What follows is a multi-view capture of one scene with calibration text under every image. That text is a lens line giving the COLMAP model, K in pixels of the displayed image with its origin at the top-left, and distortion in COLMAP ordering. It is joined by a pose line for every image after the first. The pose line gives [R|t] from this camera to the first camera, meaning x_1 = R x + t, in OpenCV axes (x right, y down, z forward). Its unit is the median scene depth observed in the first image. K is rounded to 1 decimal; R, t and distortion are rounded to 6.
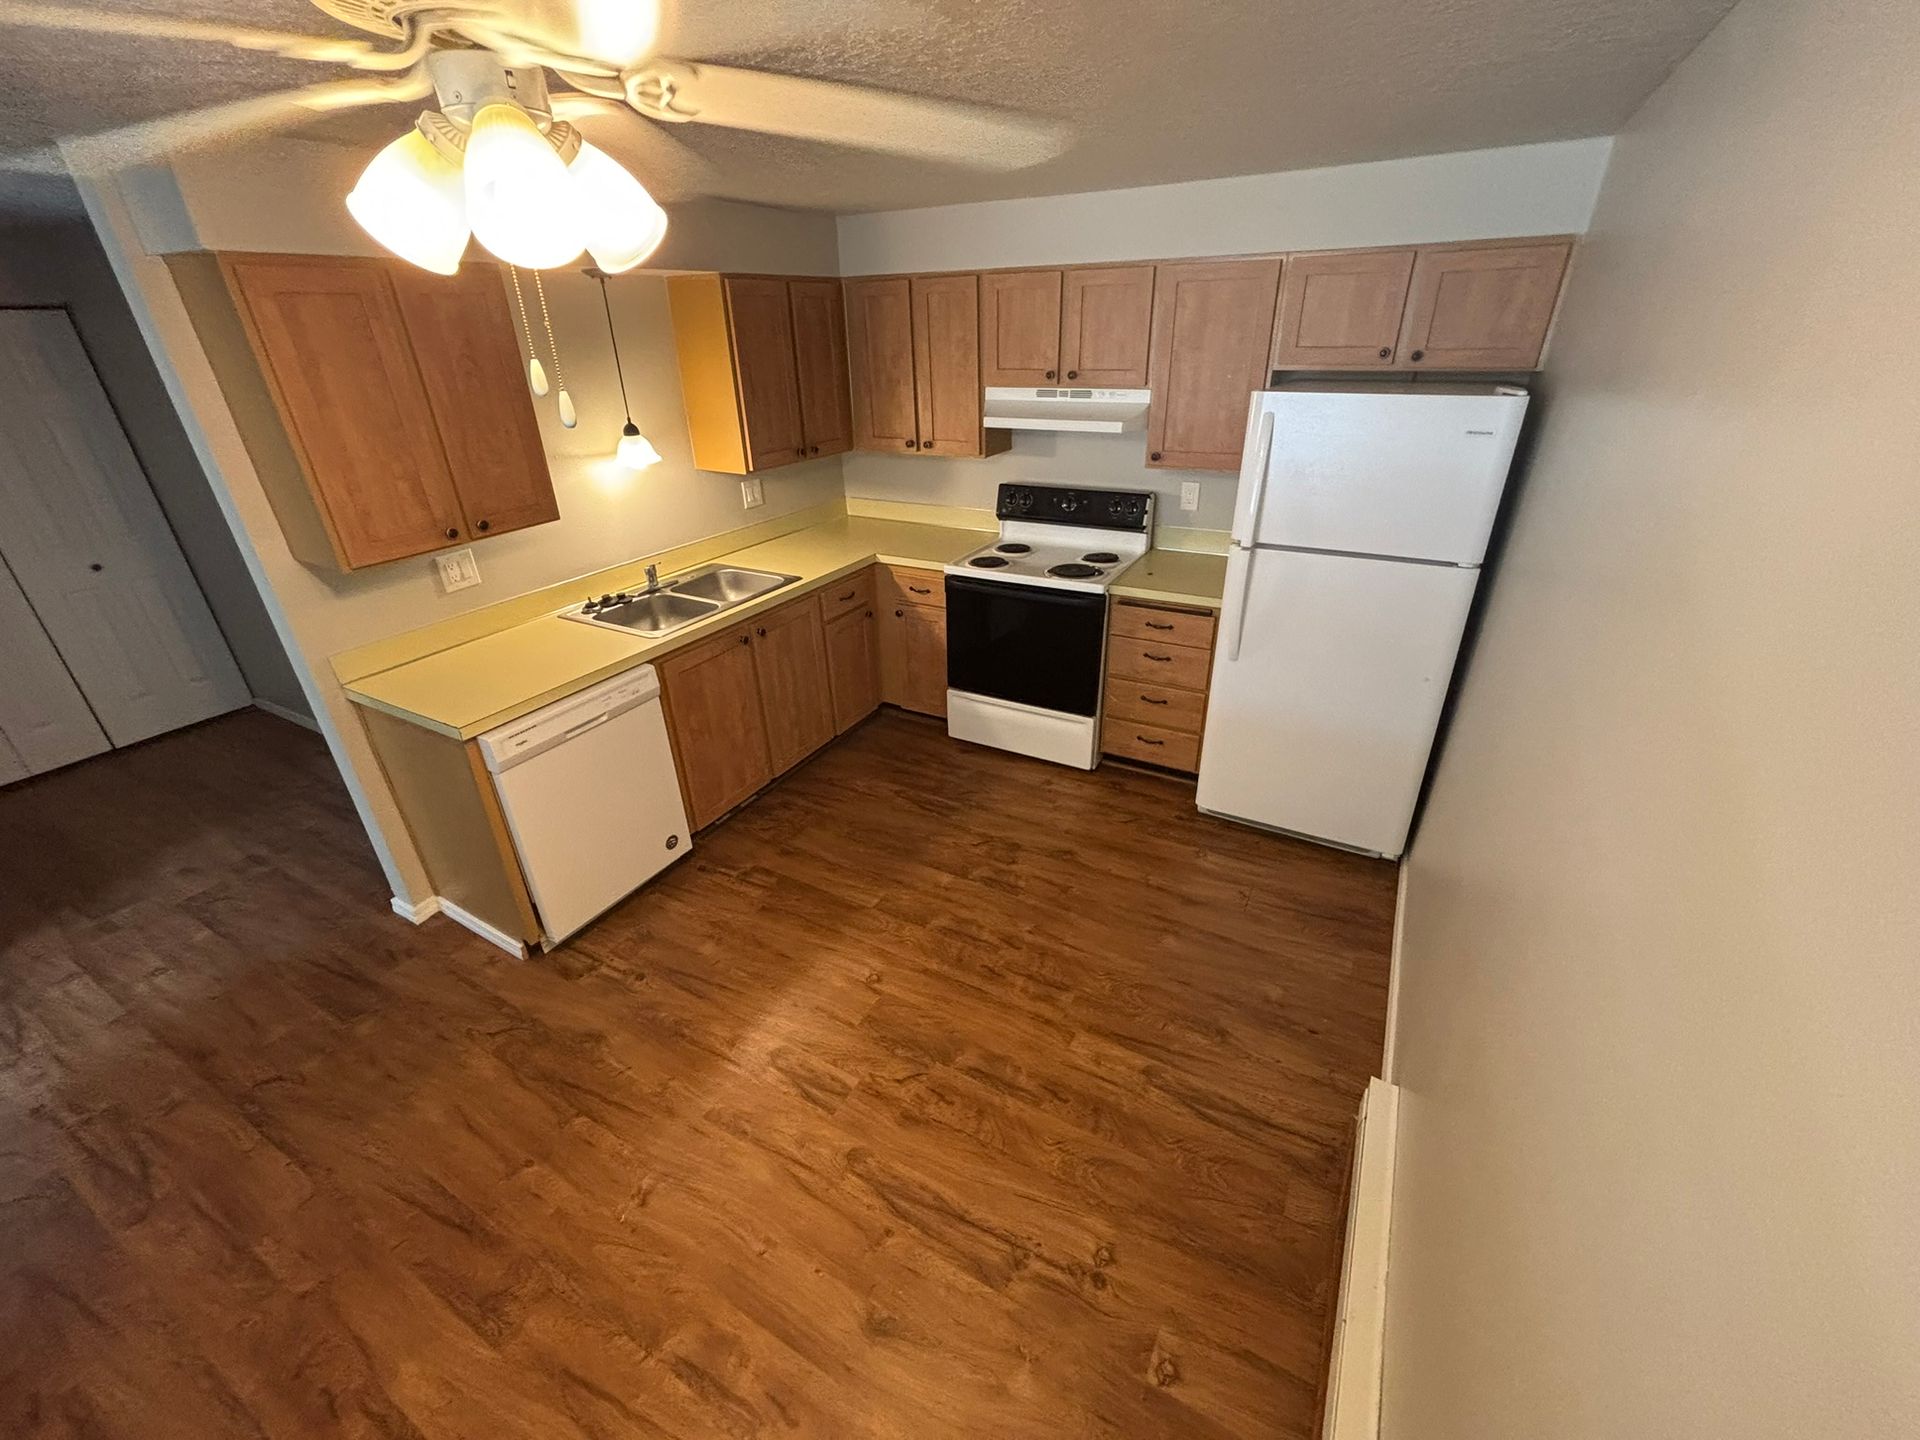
lens RADIAL K [[775.5, 0, 956.7], [0, 775.5, 720.4], [0, 0, 1]] dist [-0.000042, -0.000309]
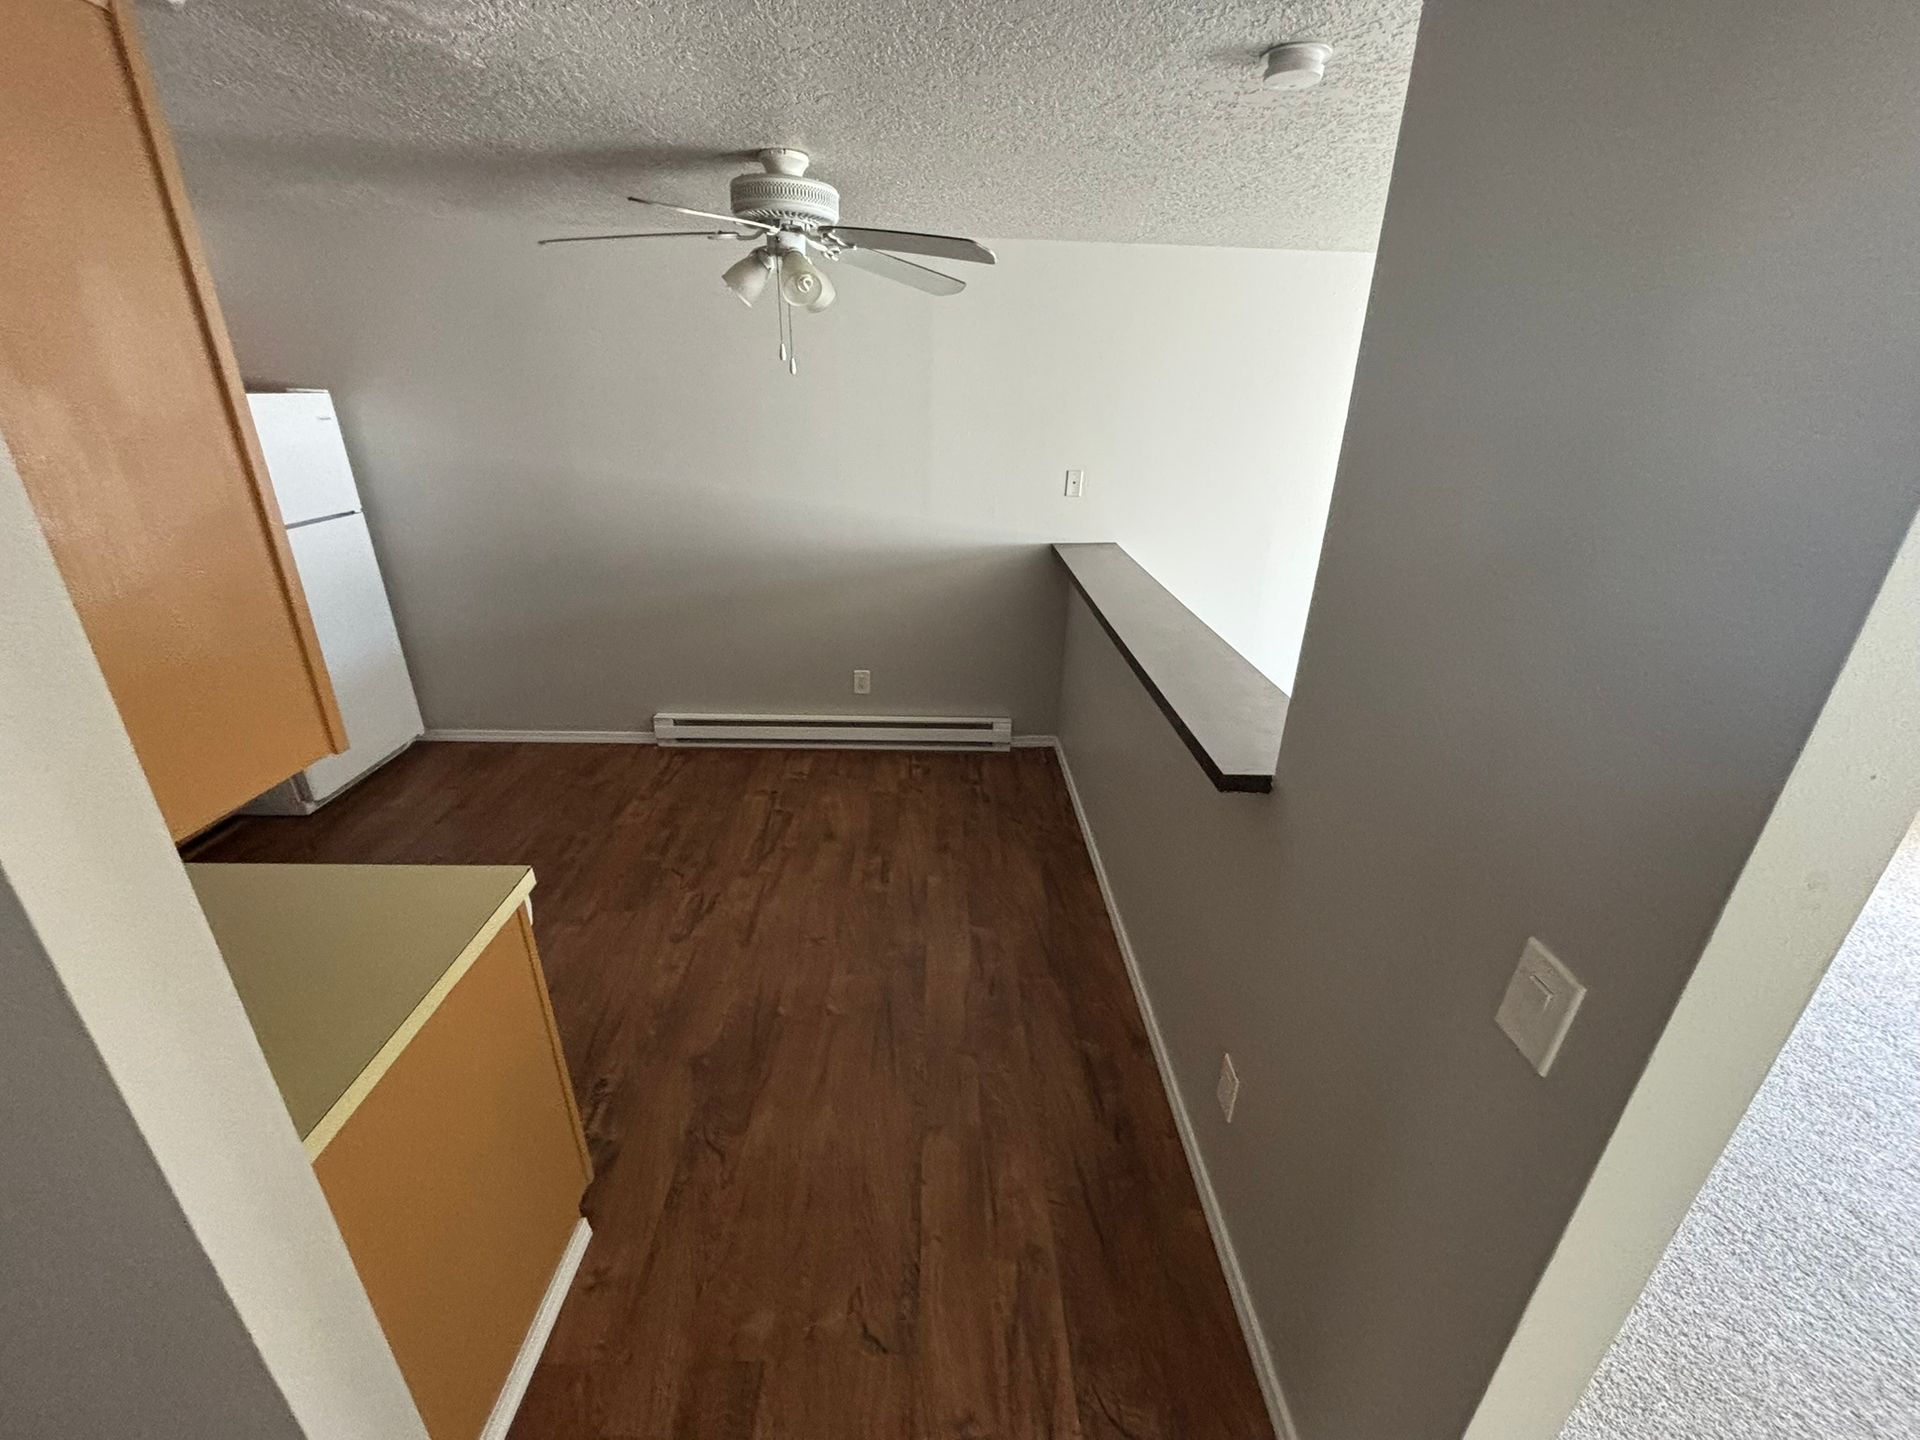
lens RADIAL K [[775.5, 0, 956.7], [0, 775.5, 720.4], [0, 0, 1]] dist [-0.000042, -0.000309]
pose [[-0.509674, -0.330816, 0.794225, -0.948246], [0.378872, 0.742500, 0.552403, -0.226254], [-0.772456, 0.582455, -0.253096, 0.581073]]
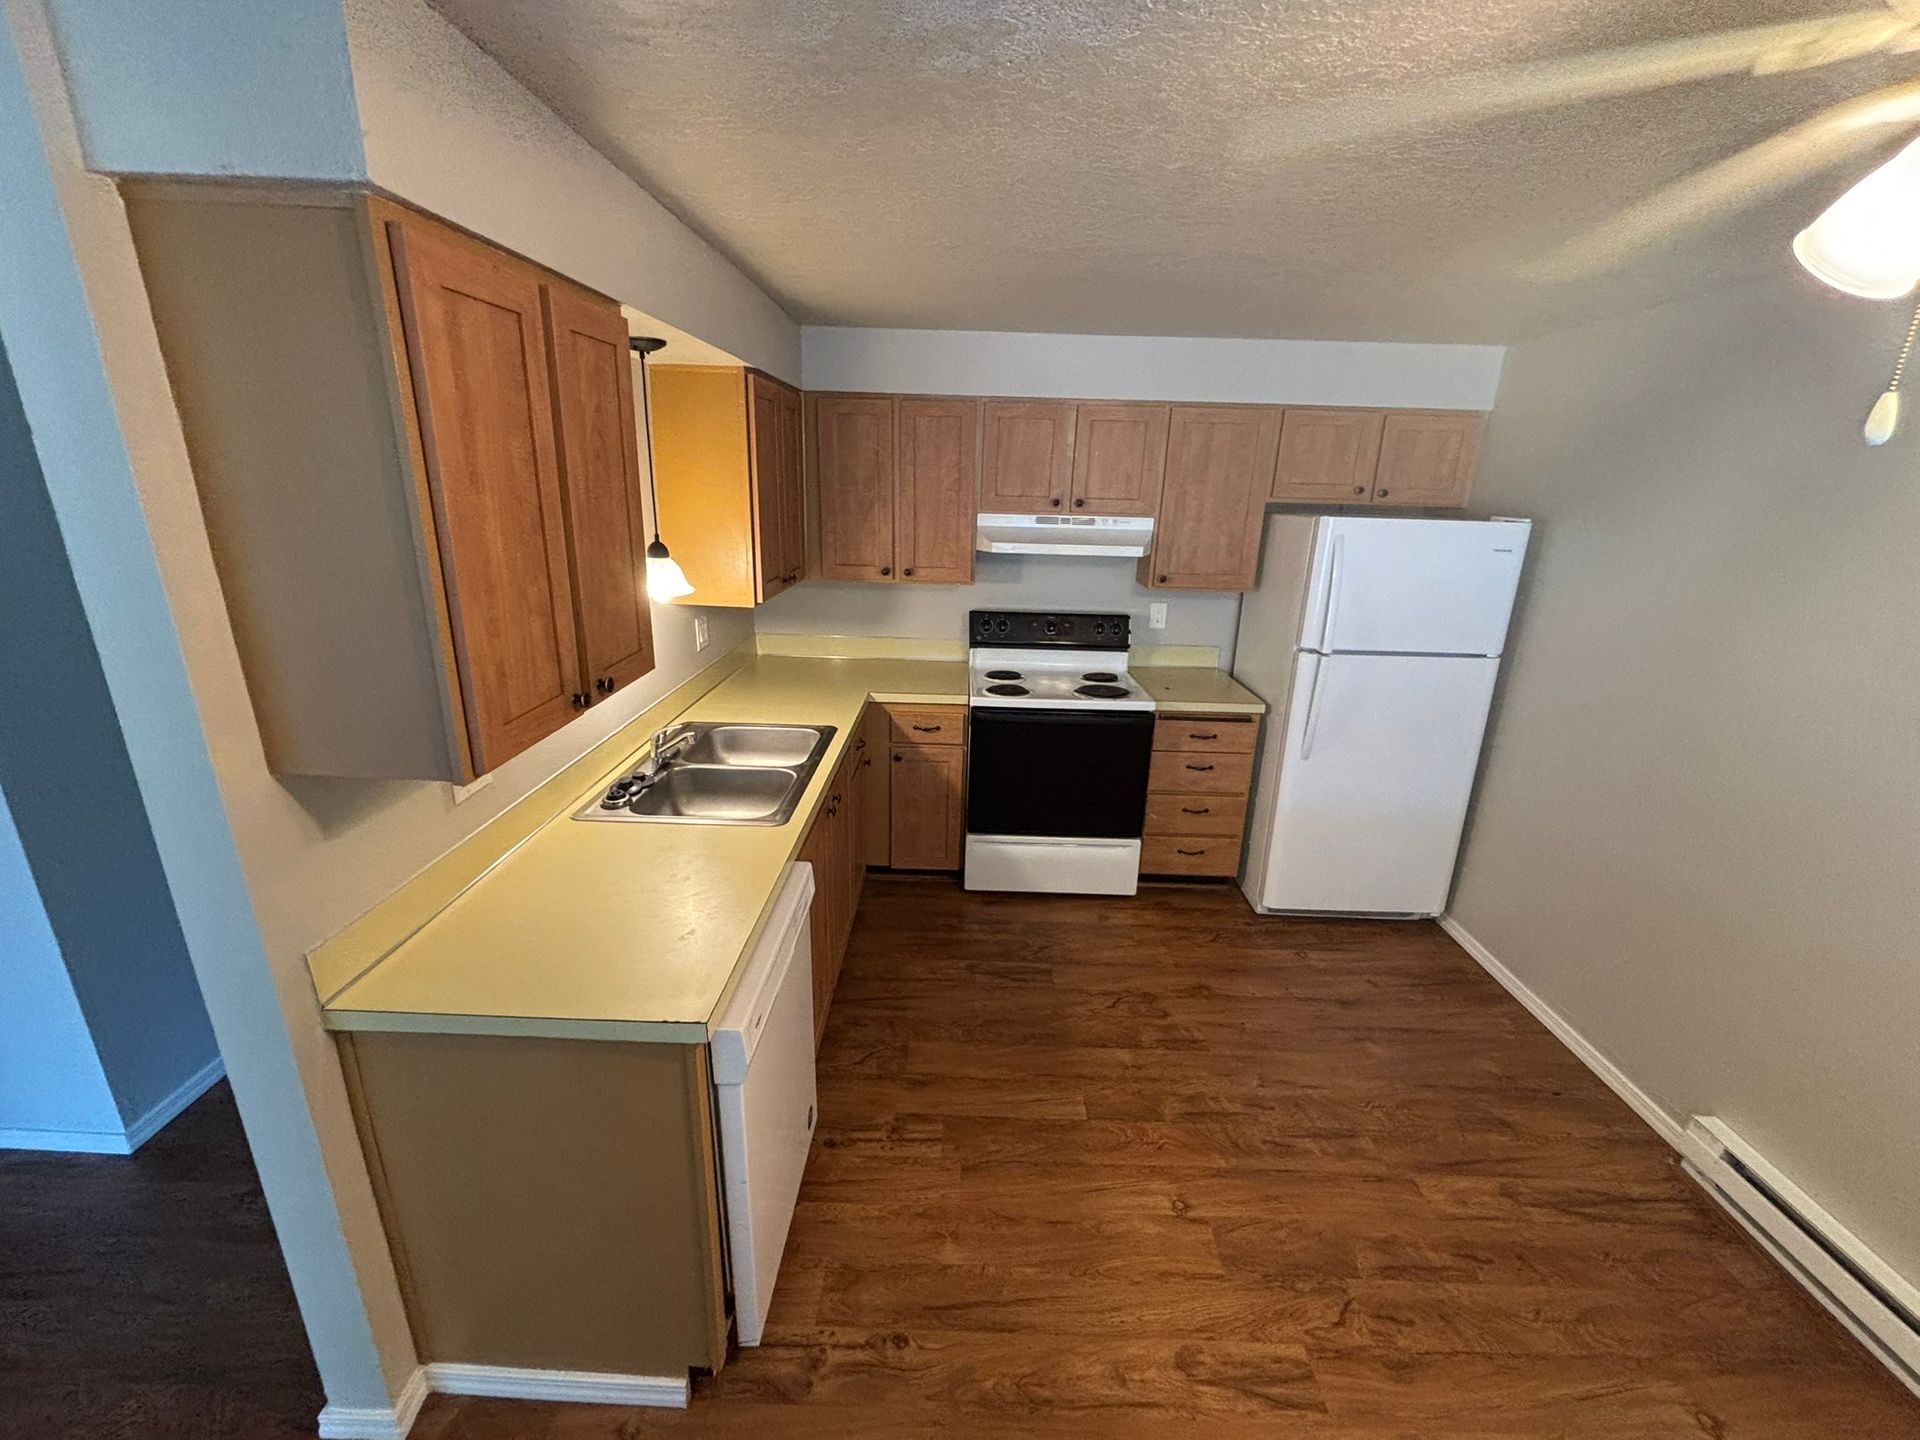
lens RADIAL K [[775.5, 0, 956.7], [0, 775.5, 720.4], [0, 0, 1]] dist [-0.000042, -0.000309]
pose [[0.881740, -0.096761, 0.461705, -0.518373], [0.173652, 0.976589, -0.126963, -0.073933], [-0.438610, 0.192125, 0.877900, 0.257594]]
